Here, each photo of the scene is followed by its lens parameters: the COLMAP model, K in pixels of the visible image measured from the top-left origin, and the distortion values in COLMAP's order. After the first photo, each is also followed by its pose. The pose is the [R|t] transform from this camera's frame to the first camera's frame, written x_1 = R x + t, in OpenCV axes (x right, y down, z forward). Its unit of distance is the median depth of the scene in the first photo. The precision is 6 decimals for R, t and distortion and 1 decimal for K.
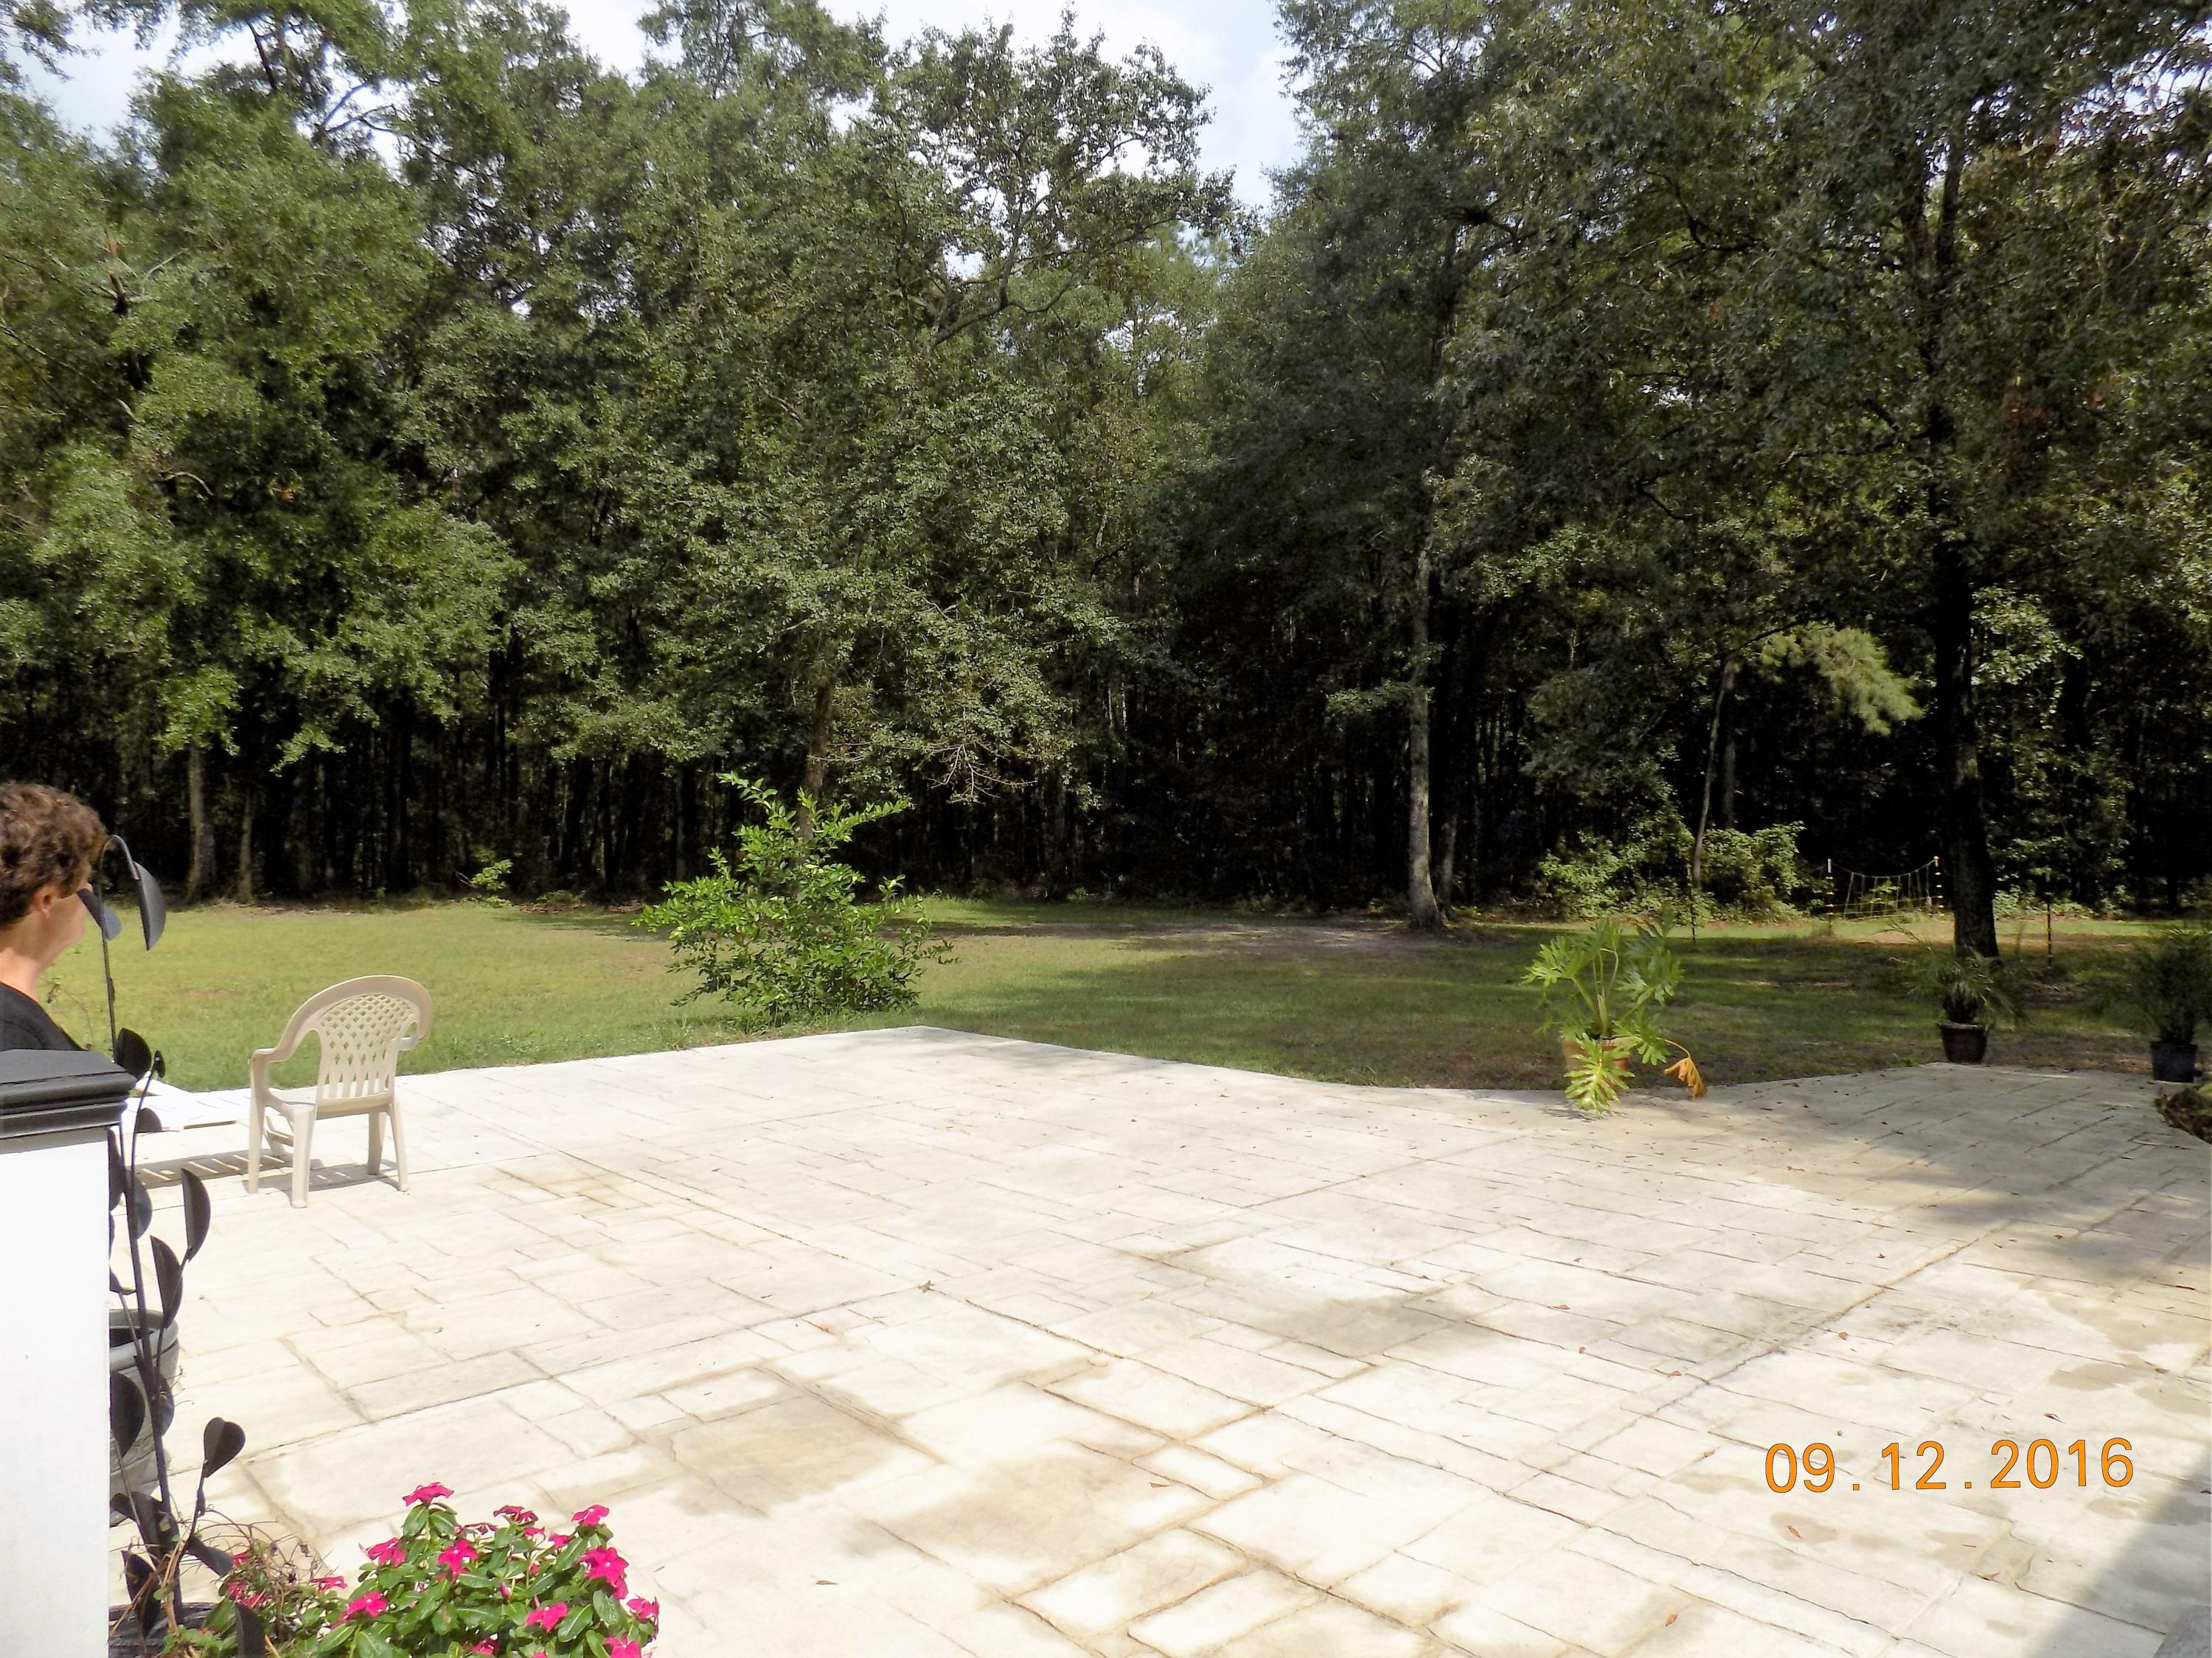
lens RADIAL K [[1513.1, 0, 1106.0], [0, 1513.1, 829.0], [0, 0, 1]] dist [-0.074250, 0.074177]
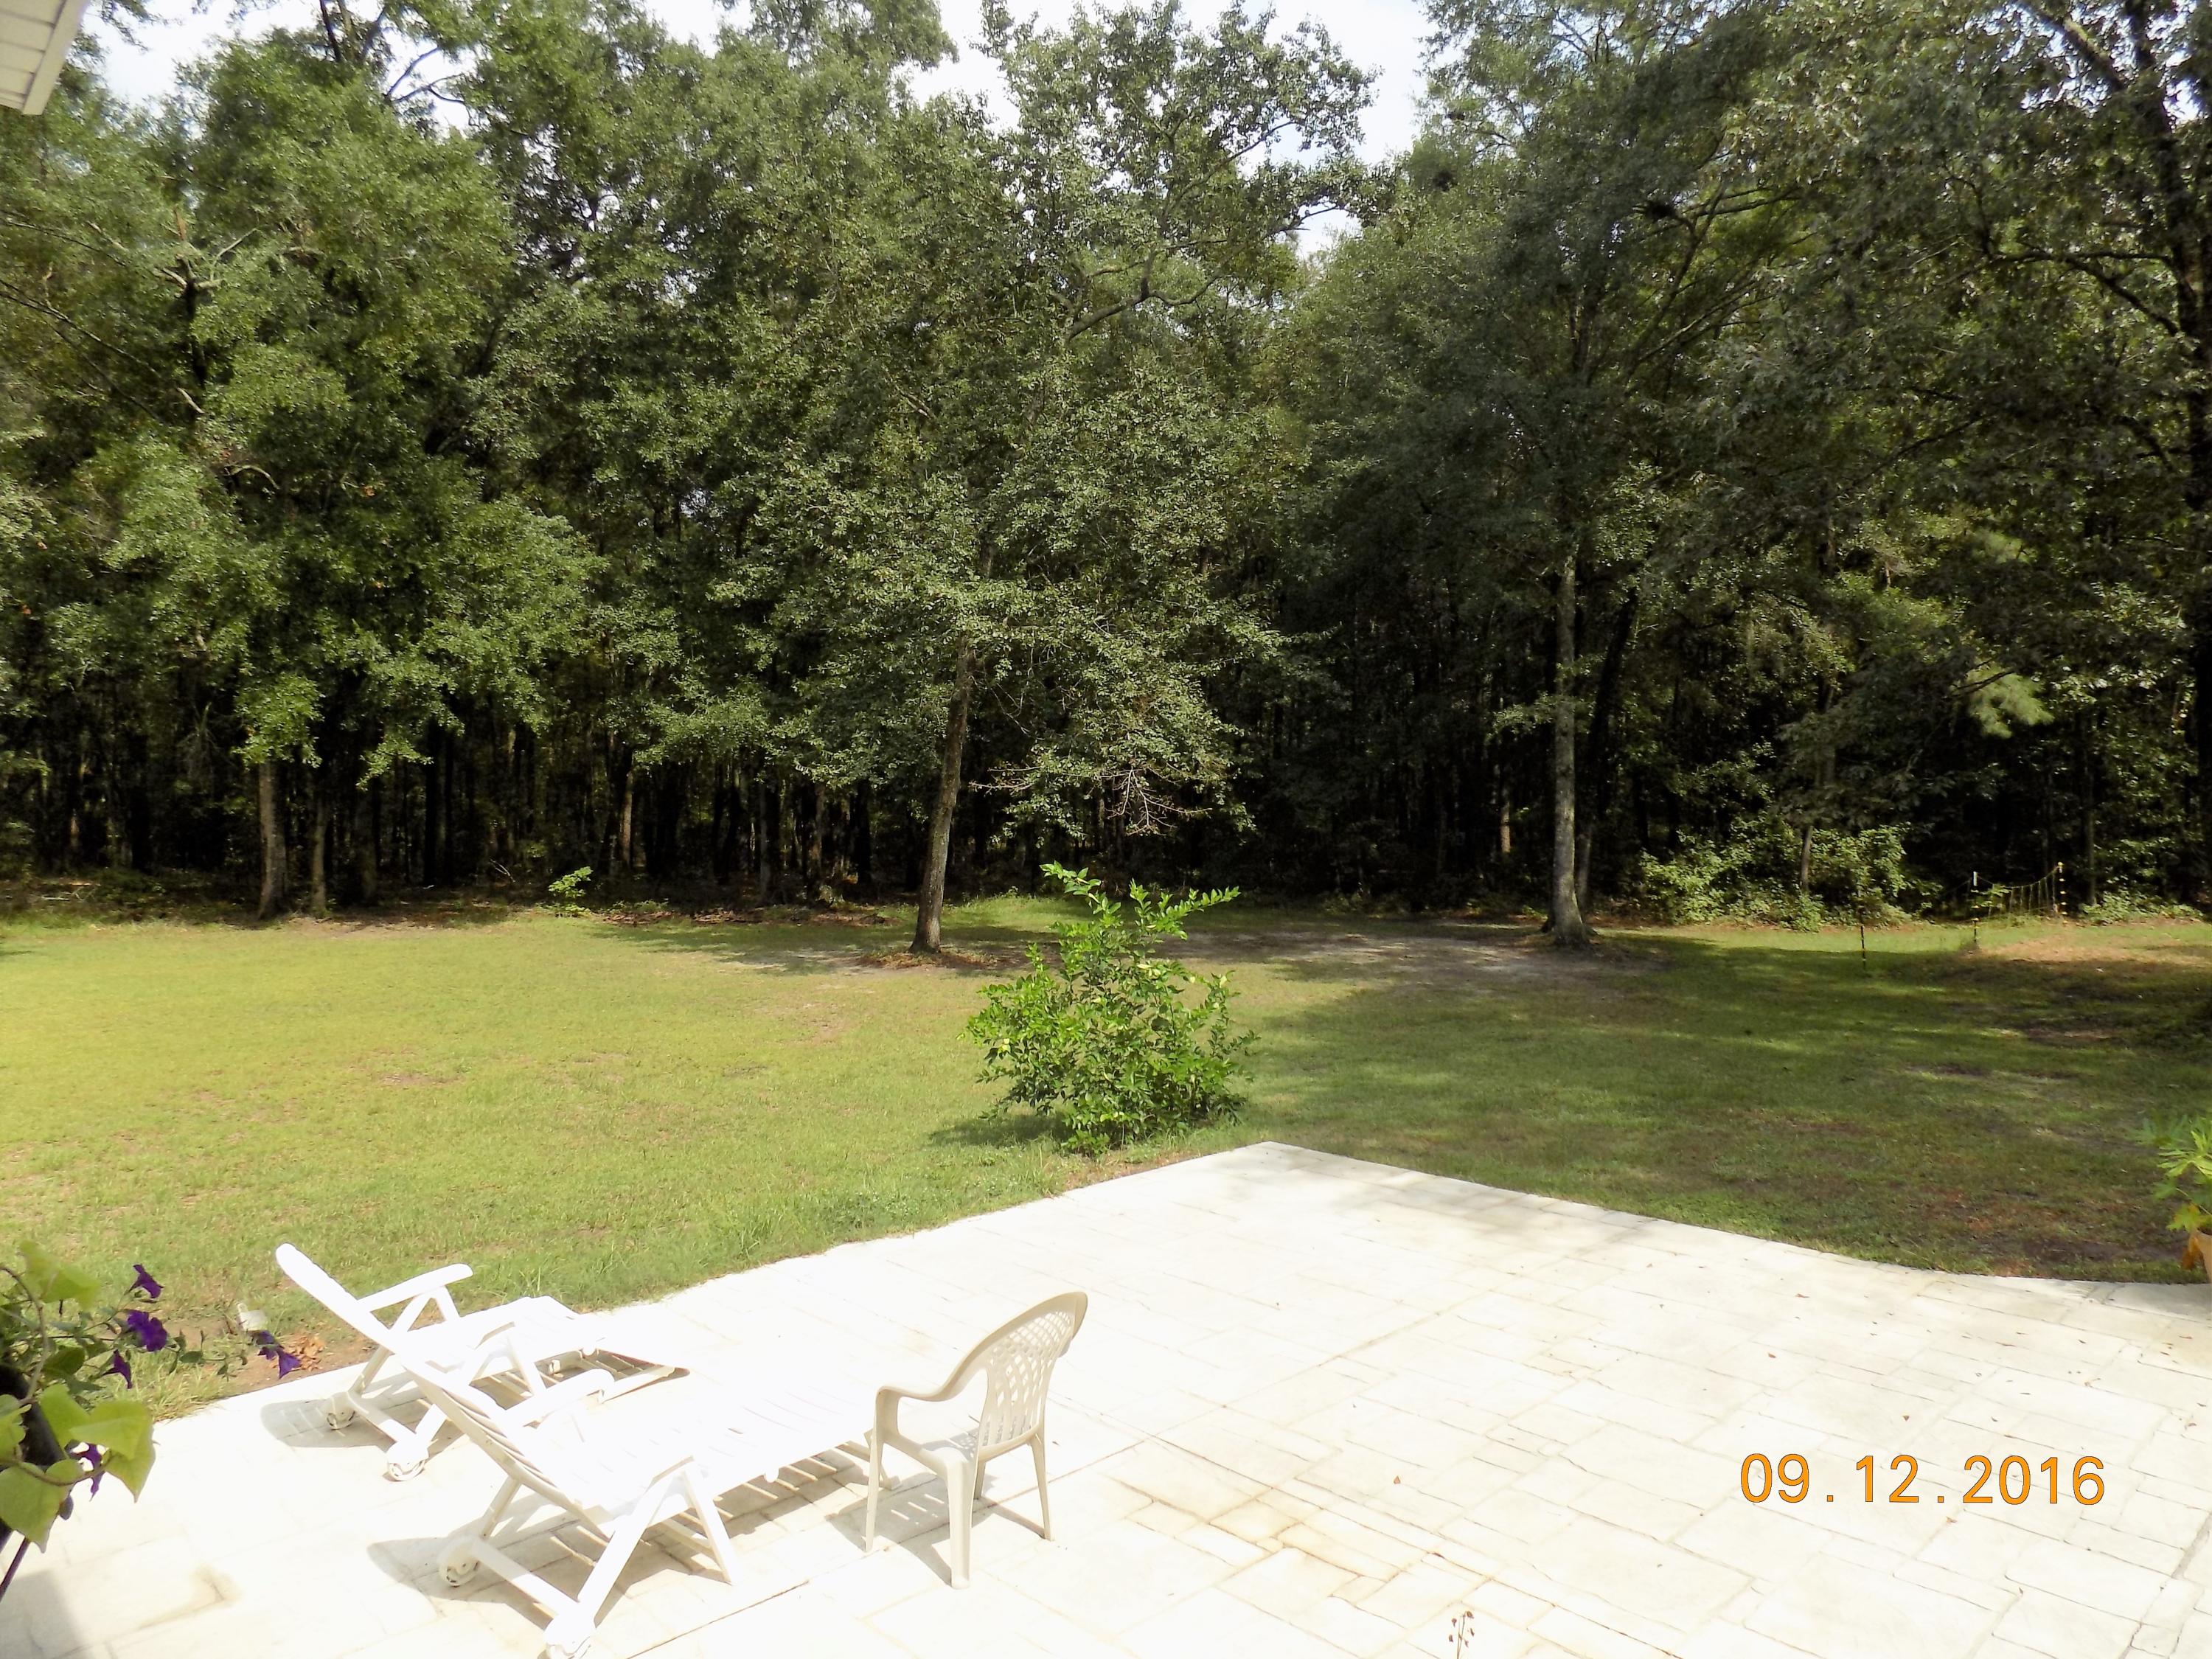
lens RADIAL K [[1493.9, 0, 1106.0], [0, 1493.9, 829.5], [0, 0, 1]] dist [-0.078164, 0.071523]
pose [[0.999734, -0.003581, 0.022792, -0.103941], [0.002914, 0.999568, 0.029235, -0.036145], [-0.022887, -0.029160, 0.999313, 0.050629]]
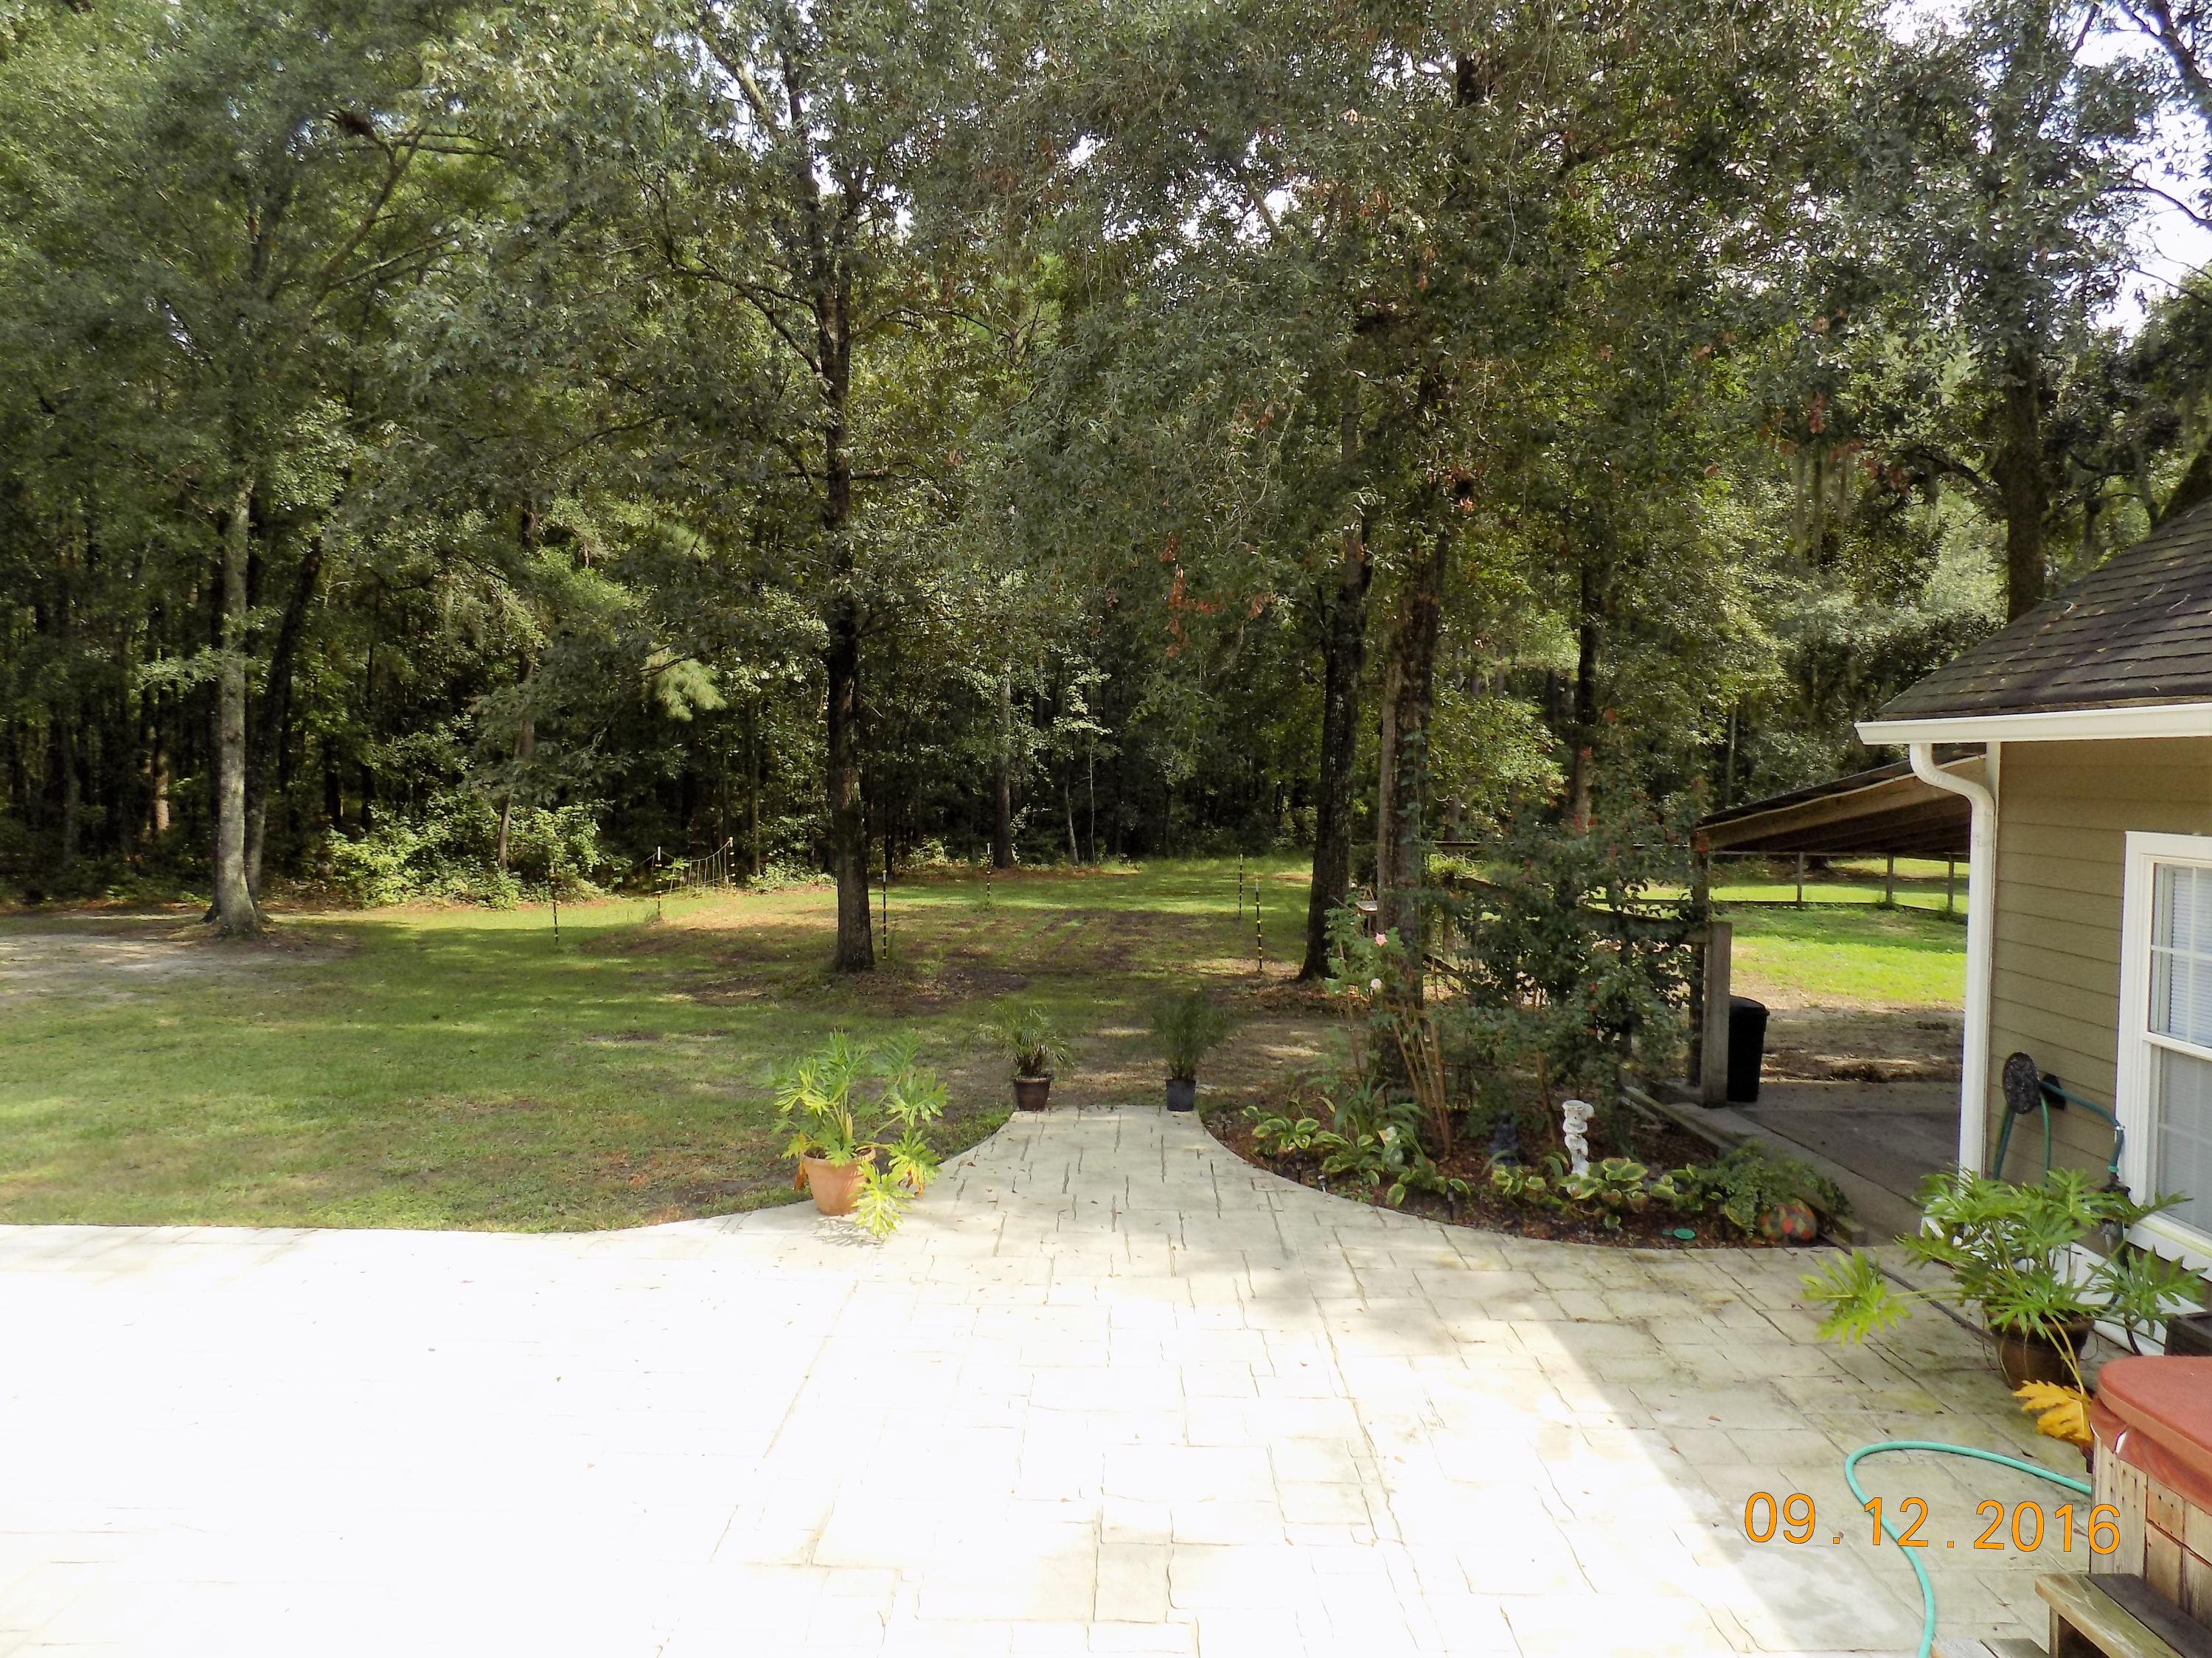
lens RADIAL K [[1569.1, 0, 1106.0], [0, 1569.1, 829.0], [0, 0, 1]] dist [-0.079283, 0.090423]
pose [[0.675006, -0.007936, 0.737770, -0.097737], [-0.026025, 0.999064, 0.034557, -0.036146], [-0.737353, -0.042527, 0.674167, 0.045873]]
